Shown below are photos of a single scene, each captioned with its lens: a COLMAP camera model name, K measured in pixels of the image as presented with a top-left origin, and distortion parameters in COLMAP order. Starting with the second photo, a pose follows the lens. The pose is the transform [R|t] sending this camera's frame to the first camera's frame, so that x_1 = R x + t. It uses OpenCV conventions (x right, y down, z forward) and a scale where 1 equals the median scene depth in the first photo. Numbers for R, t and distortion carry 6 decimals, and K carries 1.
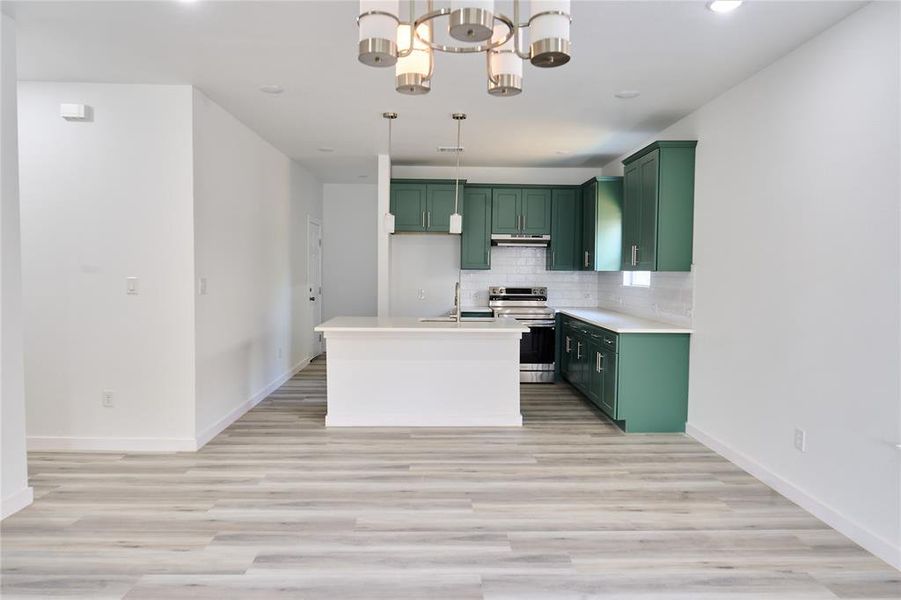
lens RADIAL K [[607.4, 0, 443.1], [0, 607.4, 292.9], [0, 0, 1]] dist [-0.021478, -0.002076]
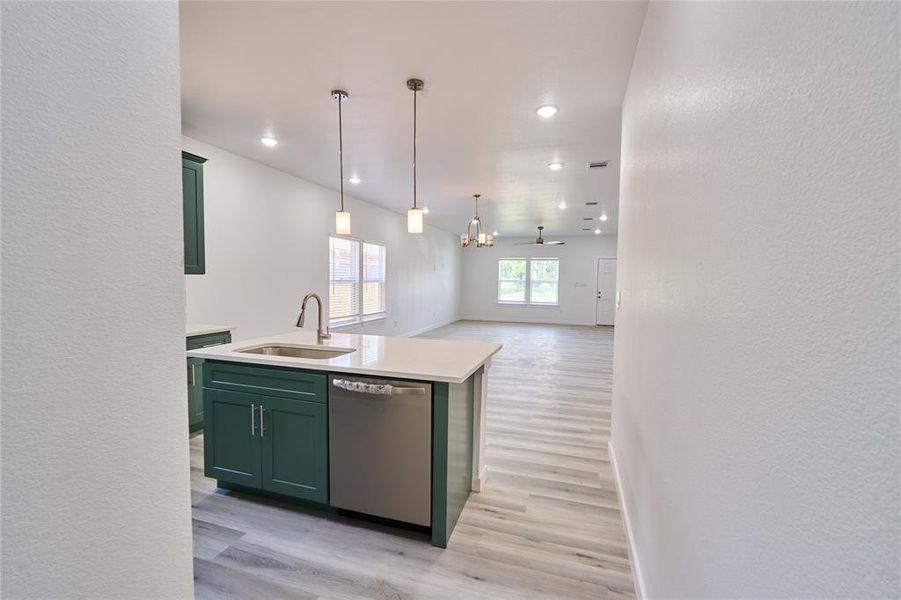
lens RADIAL K [[393.6, 0, 453.0], [0, 393.6, 302.7], [0, 0, 1]] dist [-0.006283, 0.000055]
pose [[-0.948818, -0.043728, 0.312780, -0.303801], [-0.014316, 0.995305, 0.095721, -0.057997], [-0.315497, 0.086344, -0.944990, 1.493704]]
